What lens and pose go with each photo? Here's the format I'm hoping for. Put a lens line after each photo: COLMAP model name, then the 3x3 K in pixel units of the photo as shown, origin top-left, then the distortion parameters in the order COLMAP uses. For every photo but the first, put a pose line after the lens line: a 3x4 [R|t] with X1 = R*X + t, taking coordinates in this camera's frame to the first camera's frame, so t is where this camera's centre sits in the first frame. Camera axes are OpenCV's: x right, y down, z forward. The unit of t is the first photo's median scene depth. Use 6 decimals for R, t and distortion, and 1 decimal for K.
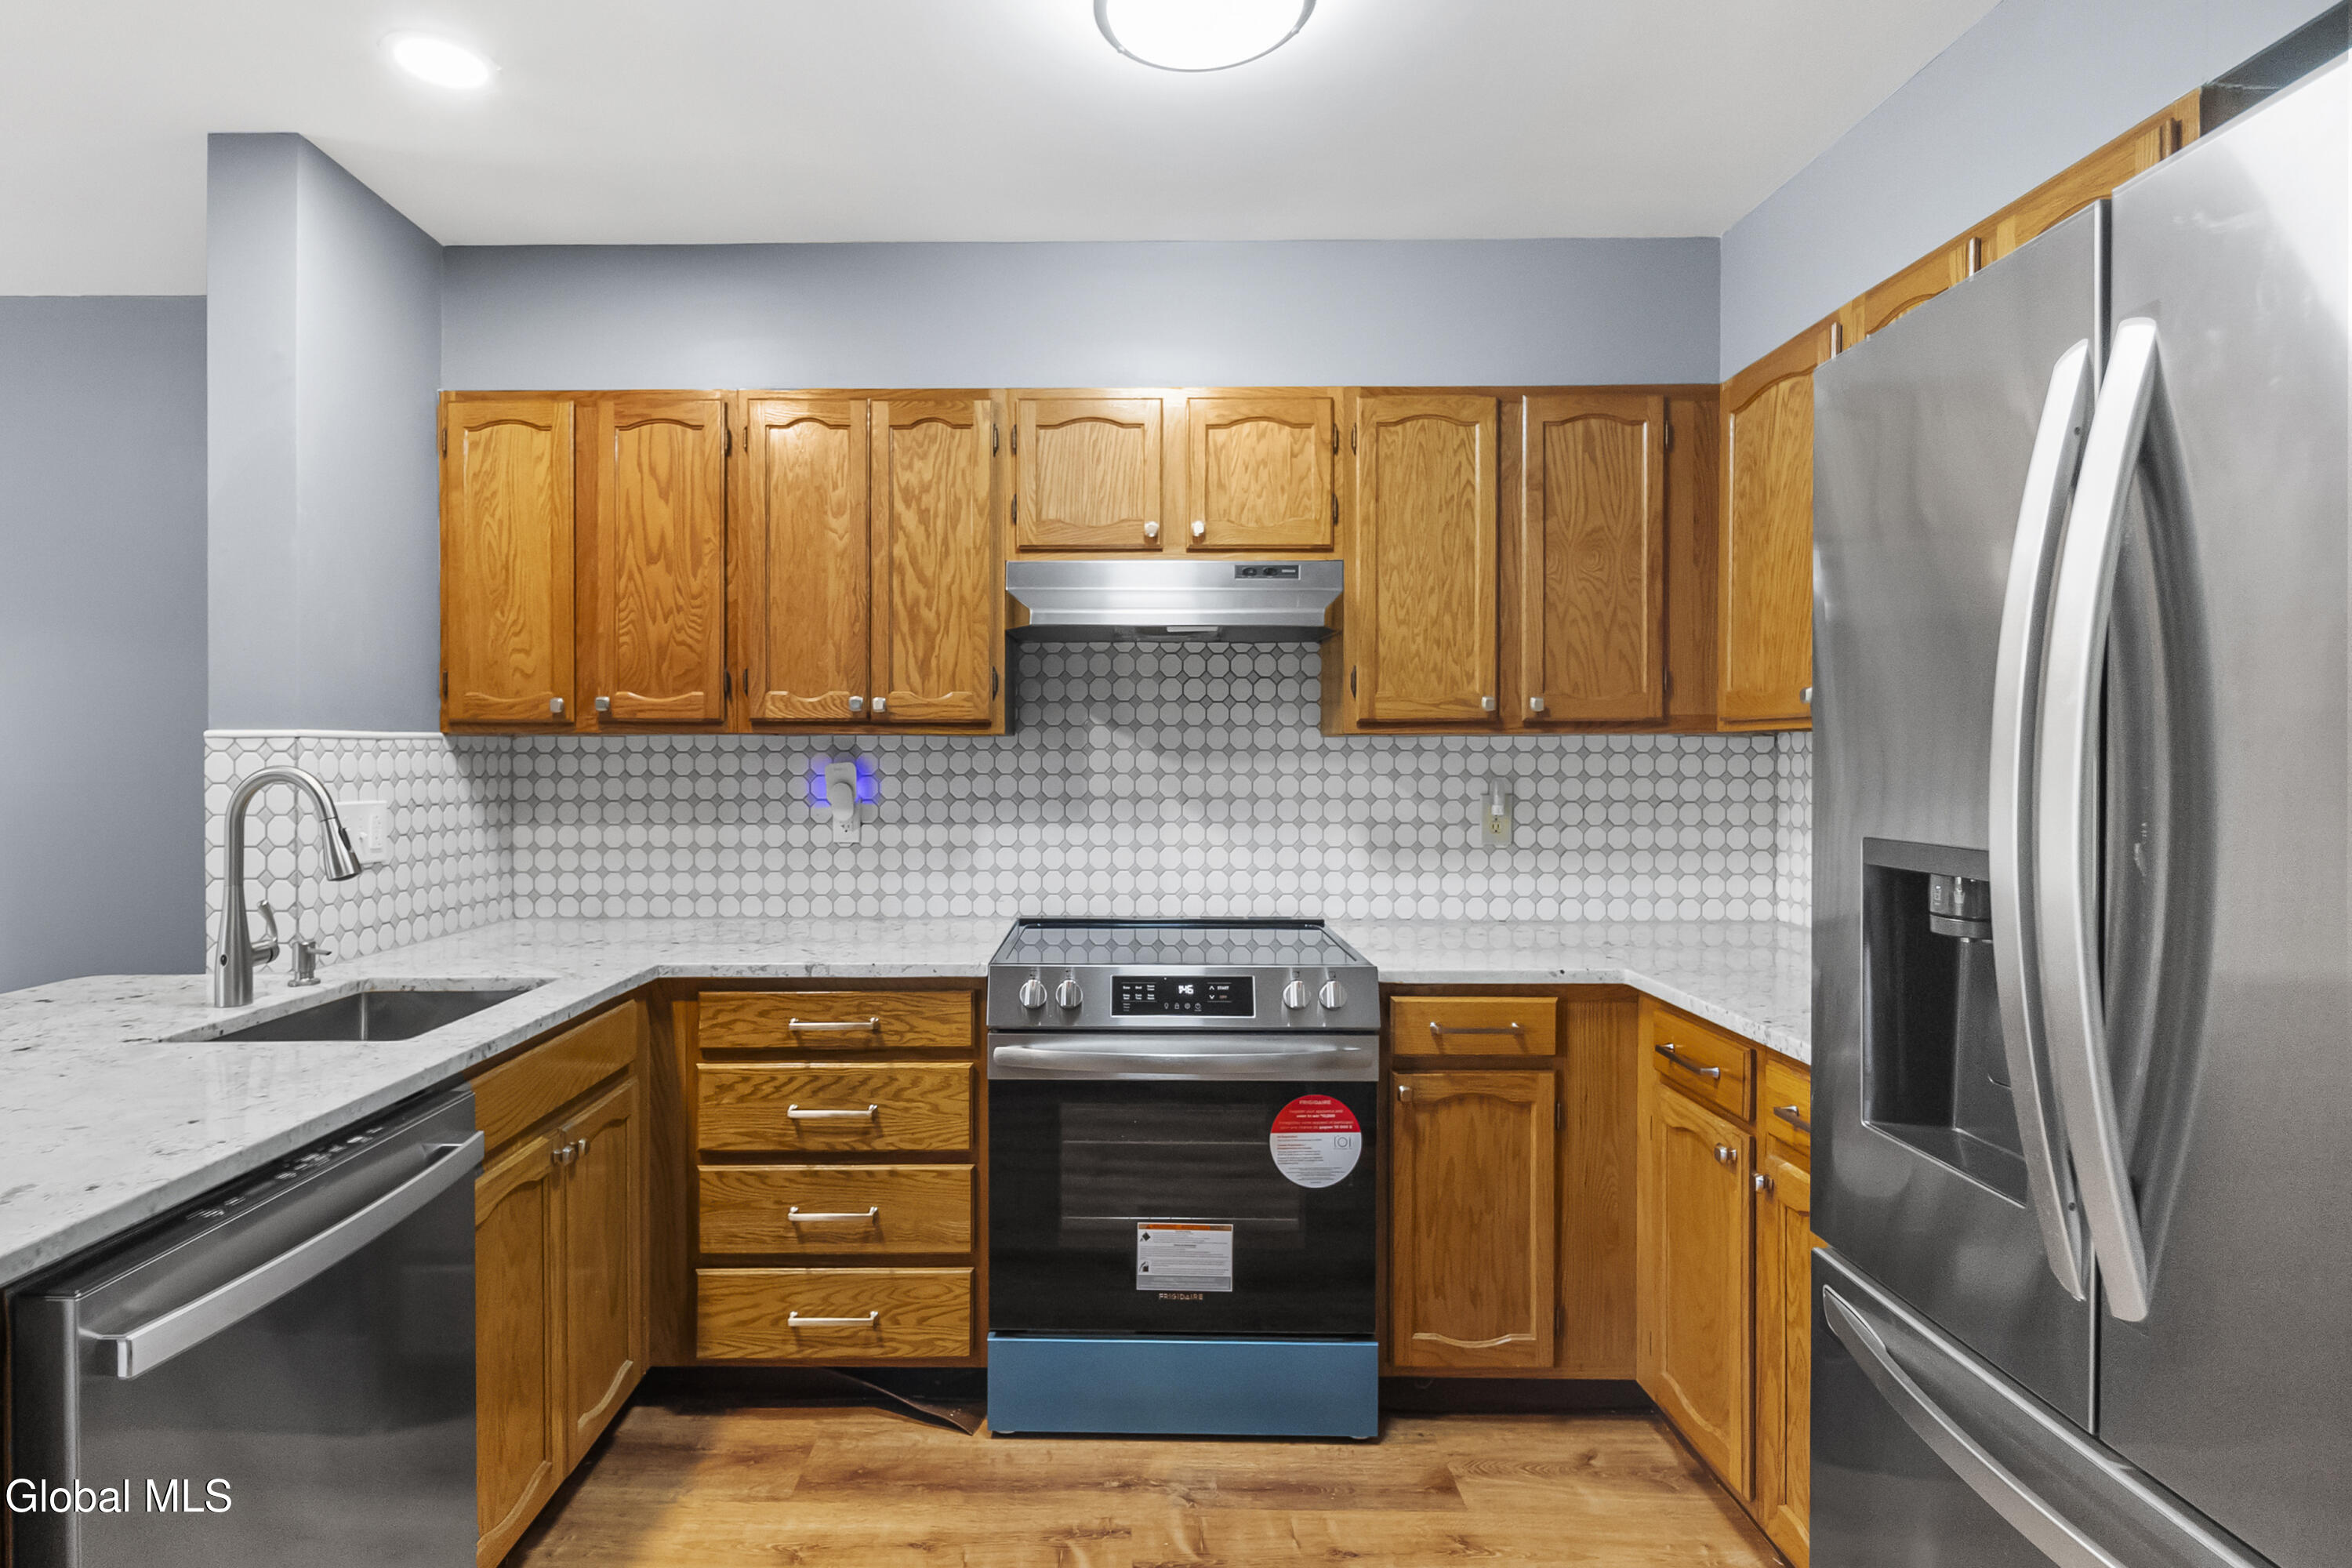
lens RADIAL K [[1166.2, 0, 1170.3], [0, 1166.2, 769.8], [0, 0, 1]] dist [-0.000514, -0.000040]
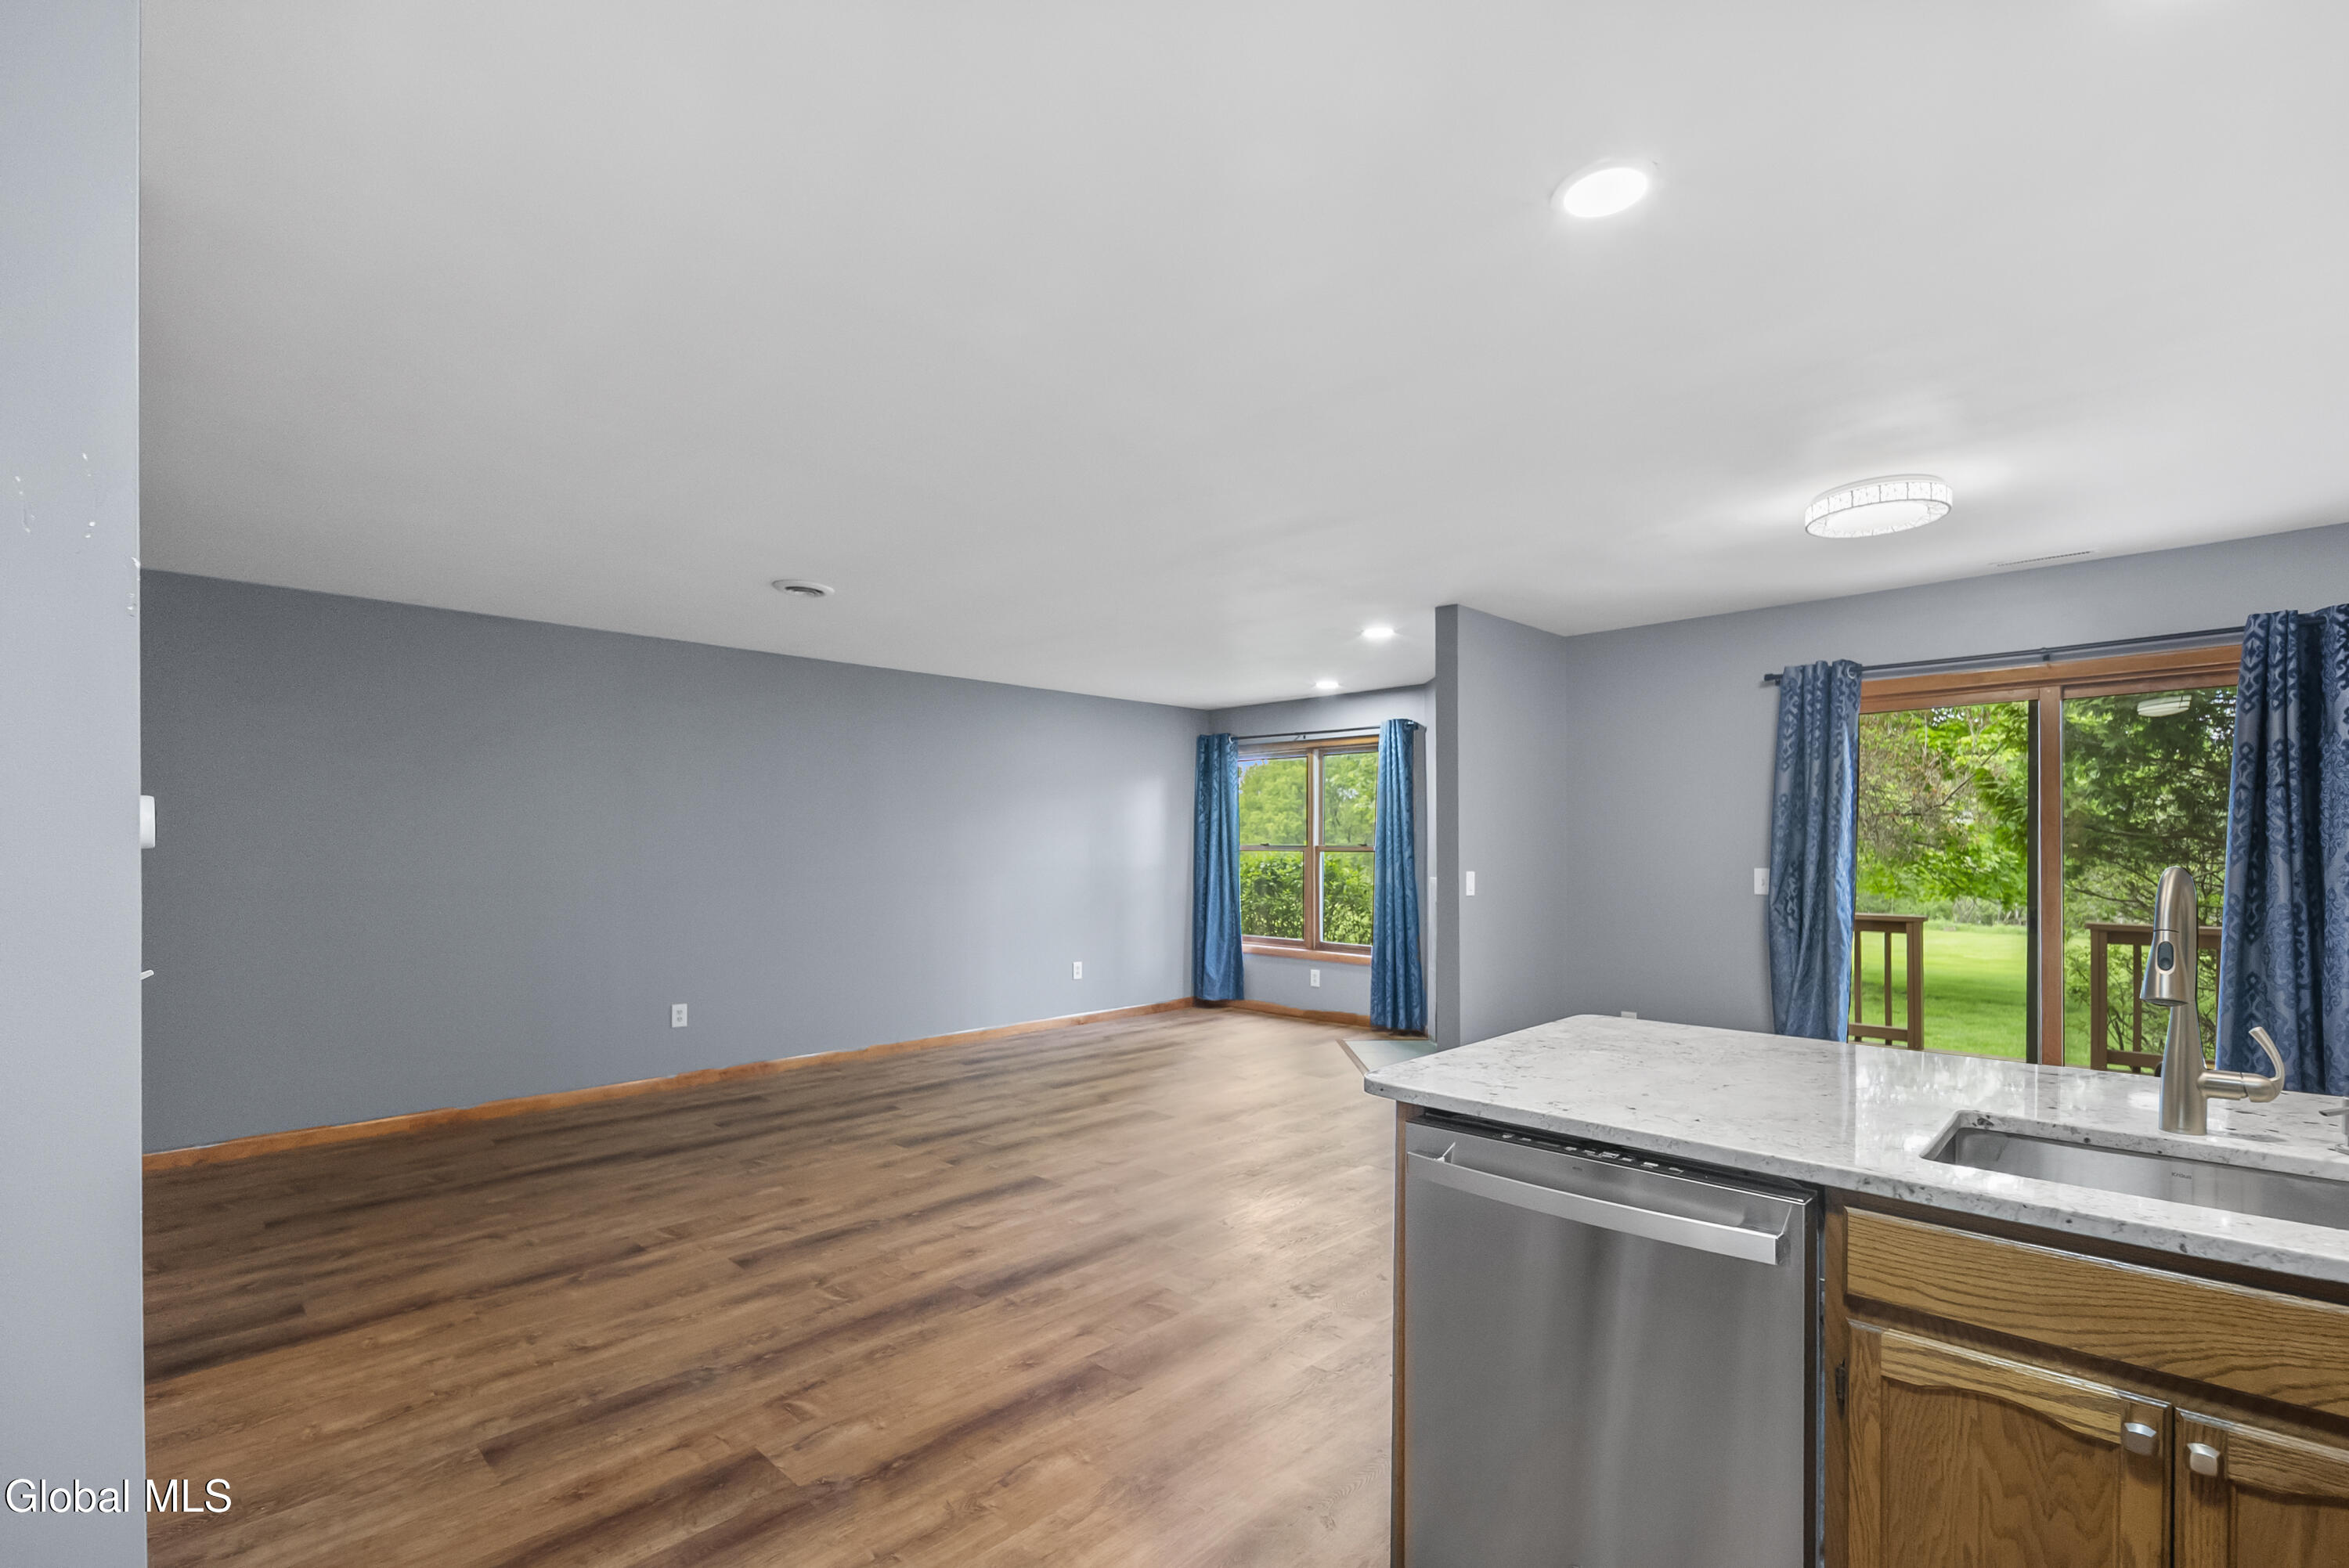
lens RADIAL K [[971.9, 0, 1151.9], [0, 971.9, 847.8], [0, 0, 1]] dist [0.000381, -0.000120]
pose [[-0.712469, 0.001008, -0.701703, 0.223502], [-0.006176, 0.999951, 0.007706, -0.015007], [0.701676, 0.009824, -0.712428, 0.732440]]
